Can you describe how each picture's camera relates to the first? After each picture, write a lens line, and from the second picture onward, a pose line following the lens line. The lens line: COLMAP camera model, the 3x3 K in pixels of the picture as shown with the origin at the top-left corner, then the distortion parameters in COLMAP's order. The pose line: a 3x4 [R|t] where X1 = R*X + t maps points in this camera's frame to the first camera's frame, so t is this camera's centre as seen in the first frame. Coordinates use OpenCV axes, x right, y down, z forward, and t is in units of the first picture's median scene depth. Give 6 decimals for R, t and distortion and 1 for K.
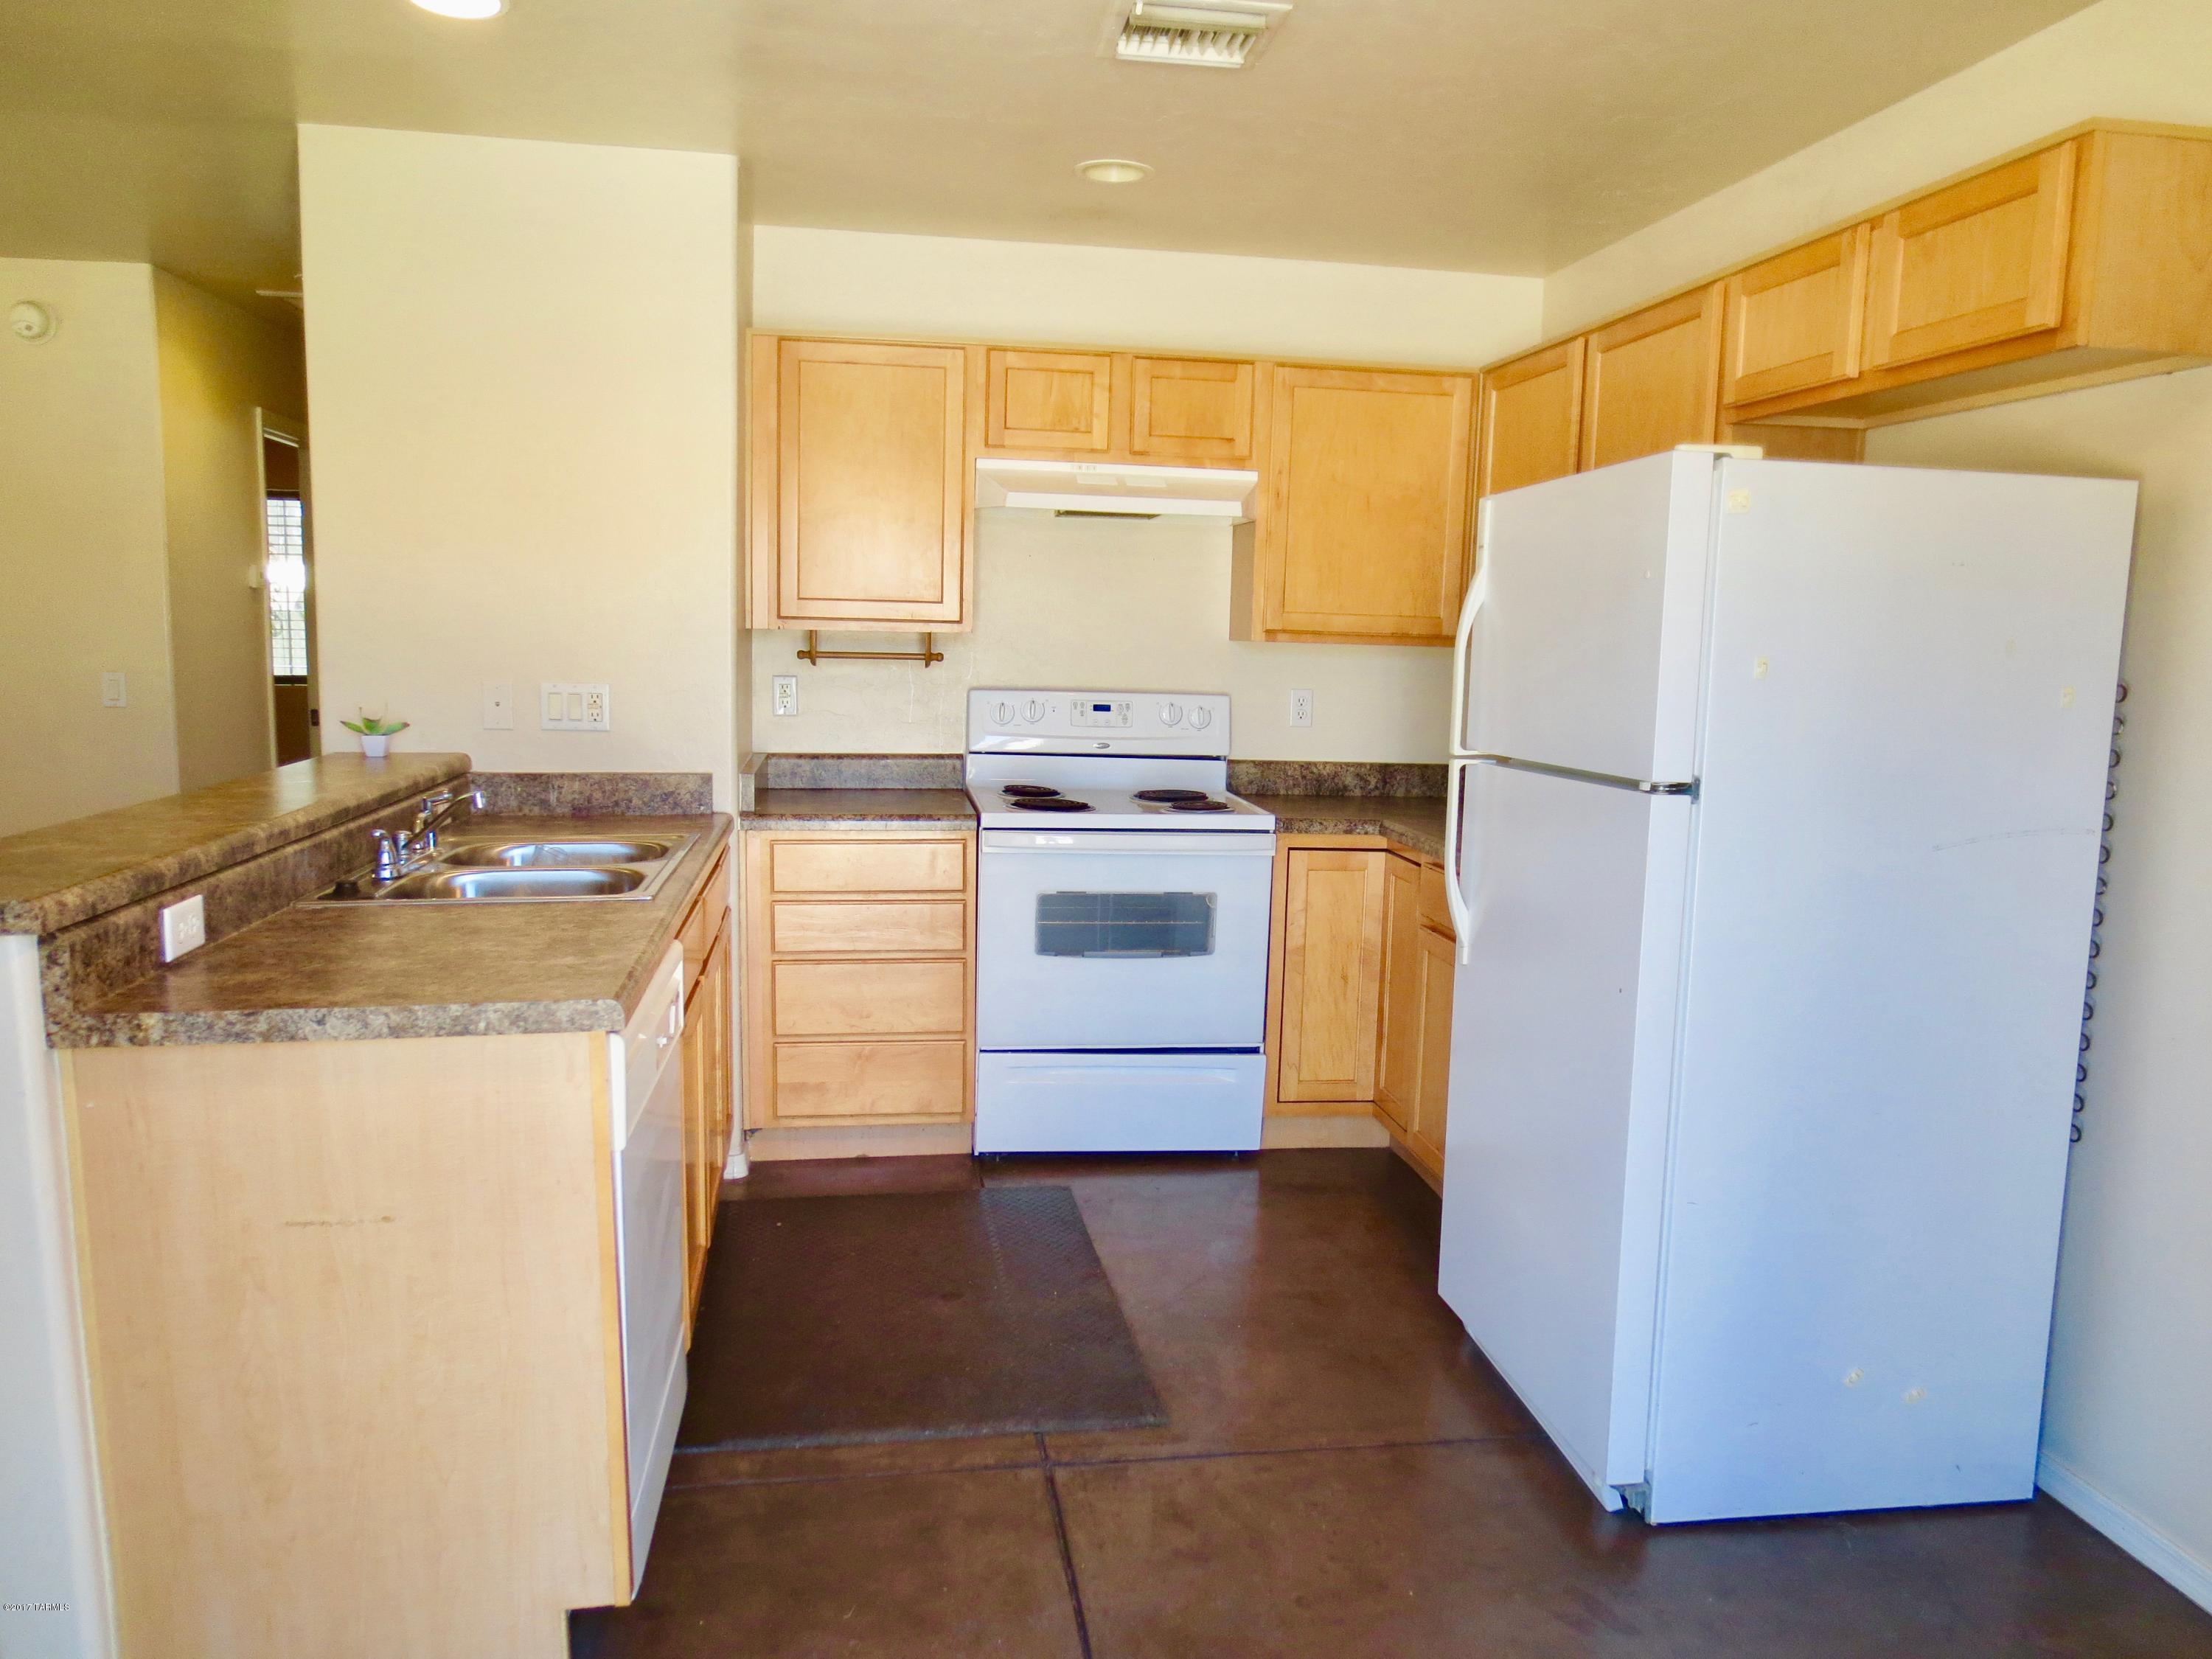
lens RADIAL K [[1582.9, 0, 1110.2], [0, 1582.9, 835.0], [0, 0, 1]] dist [-0.041684, 0.041175]
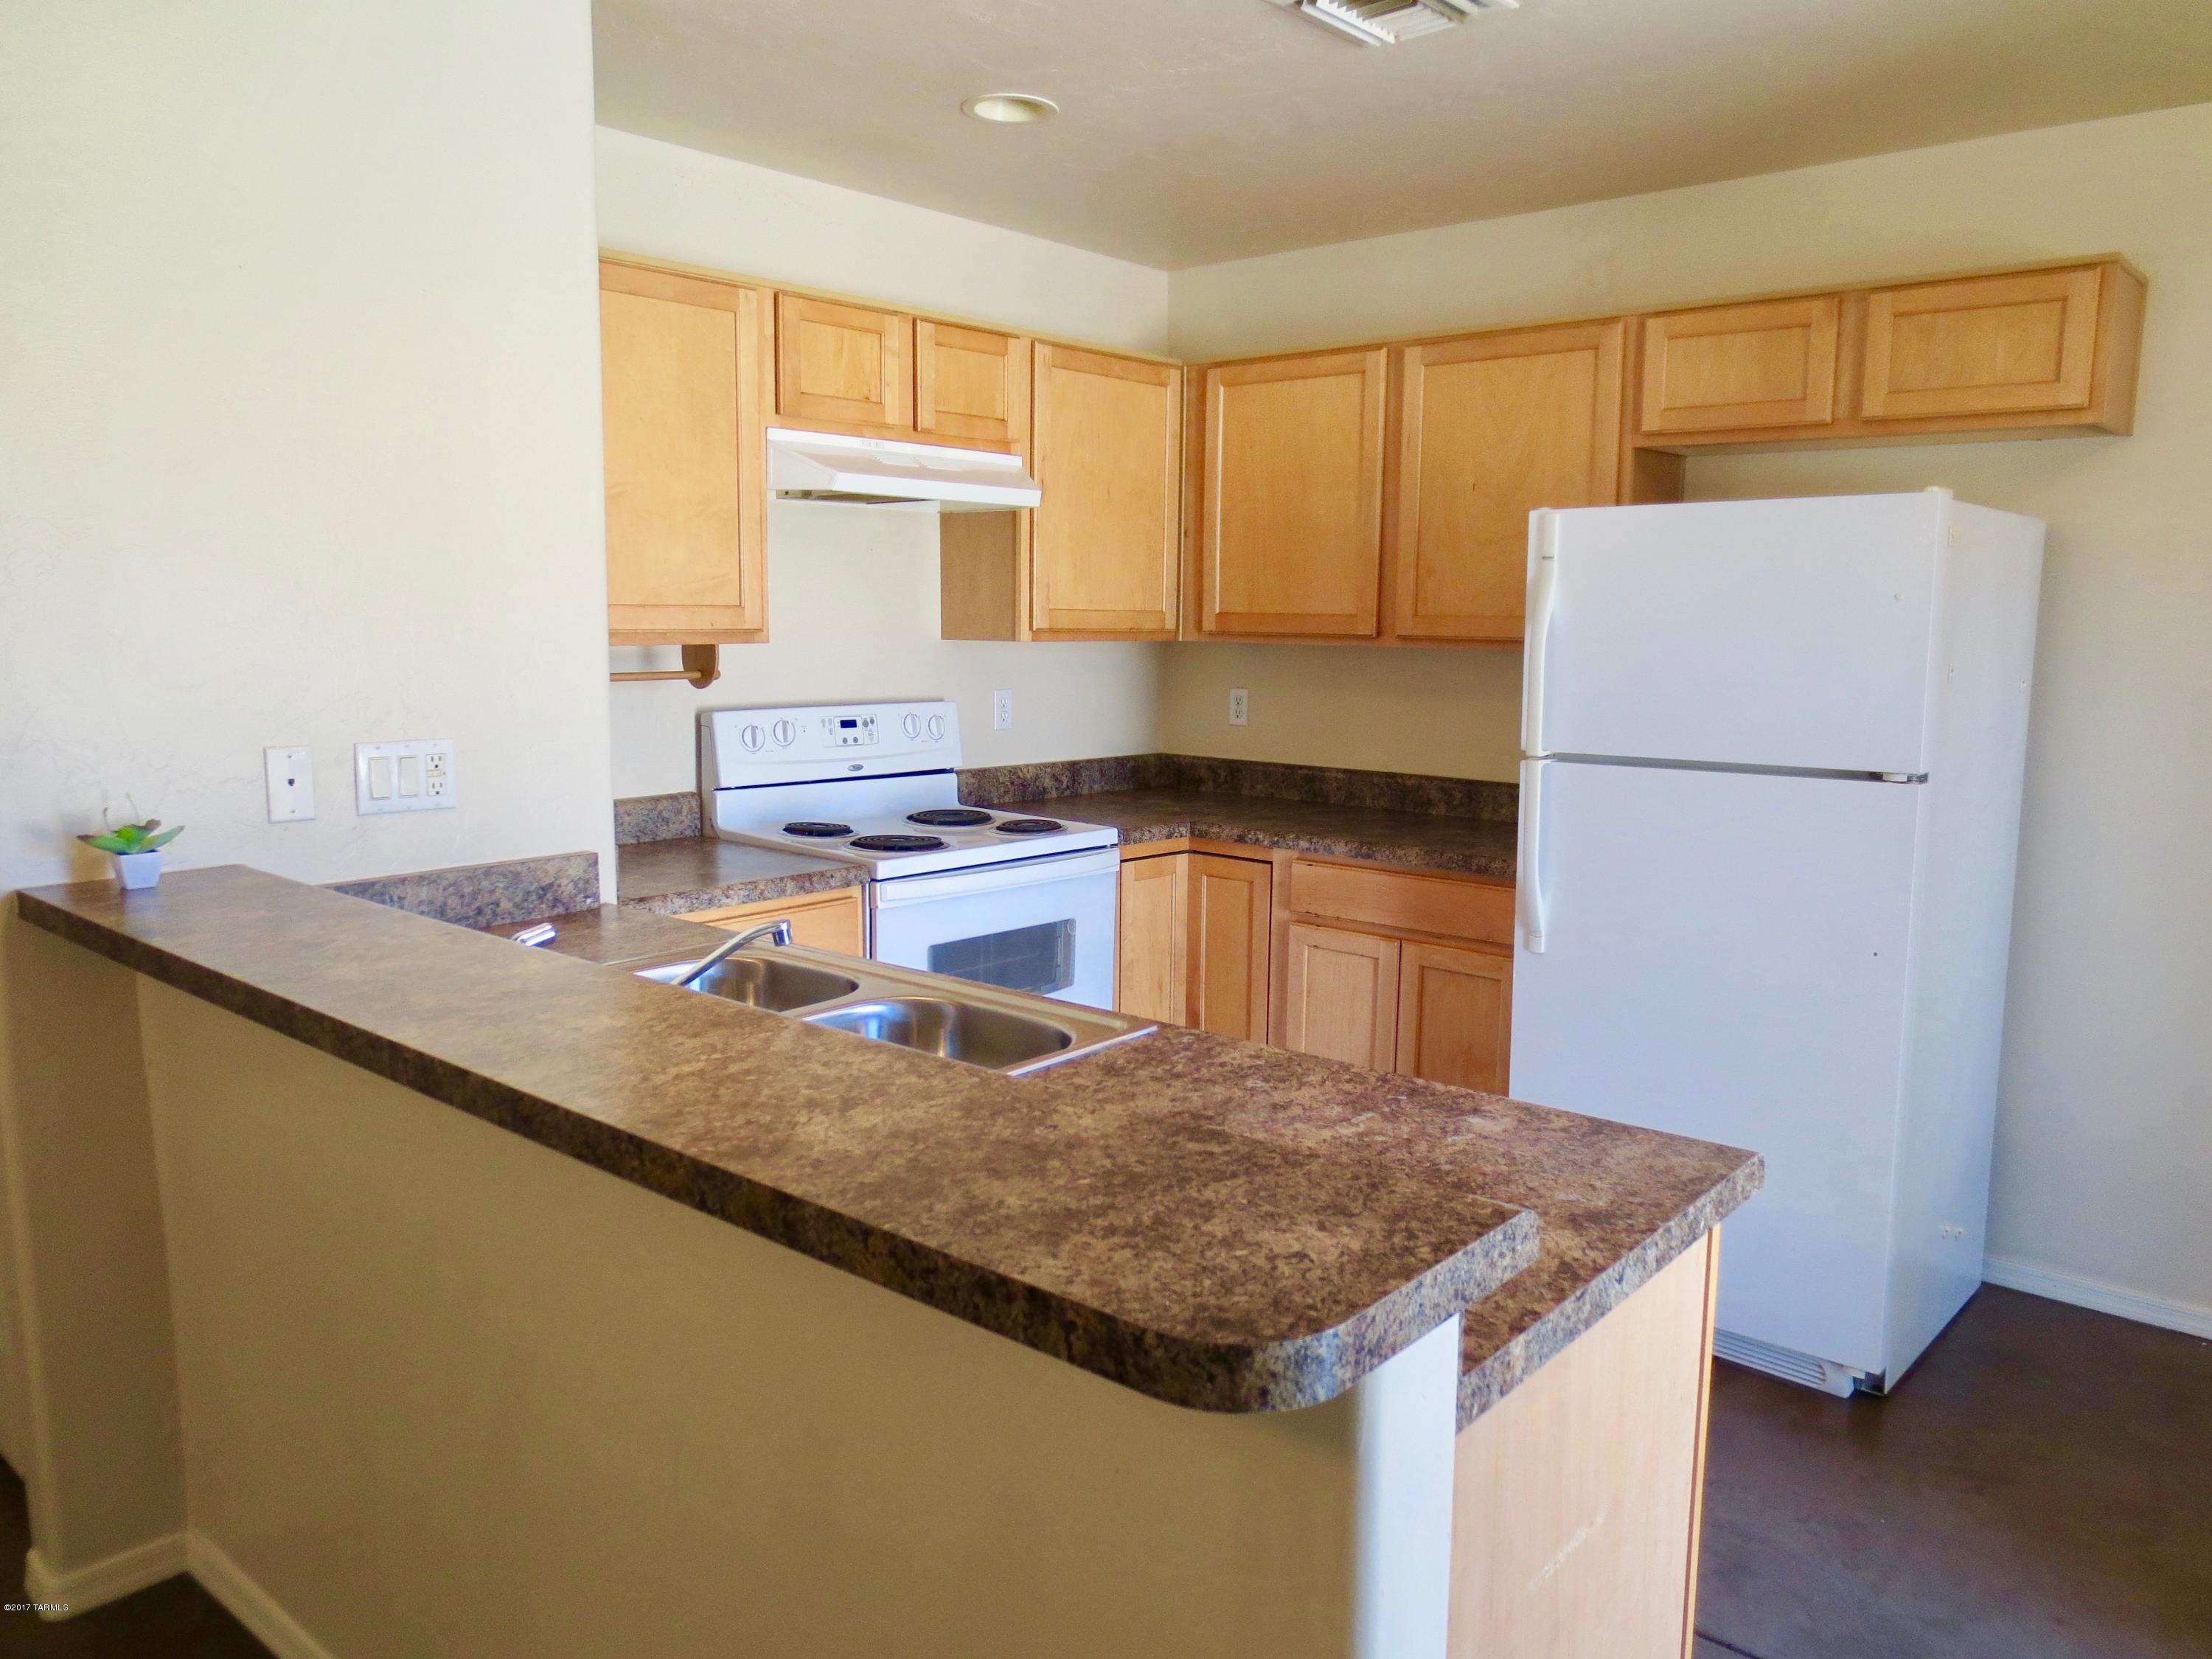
lens RADIAL K [[1600.7, 0, 1106.0], [0, 1600.7, 829.5], [0, 0, 1]] dist [-0.002916, -0.007212]
pose [[0.771202, -0.104164, 0.628011, -0.489818], [0.090462, 0.994443, 0.053853, -0.062209], [-0.630131, 0.015279, 0.776339, 0.257303]]
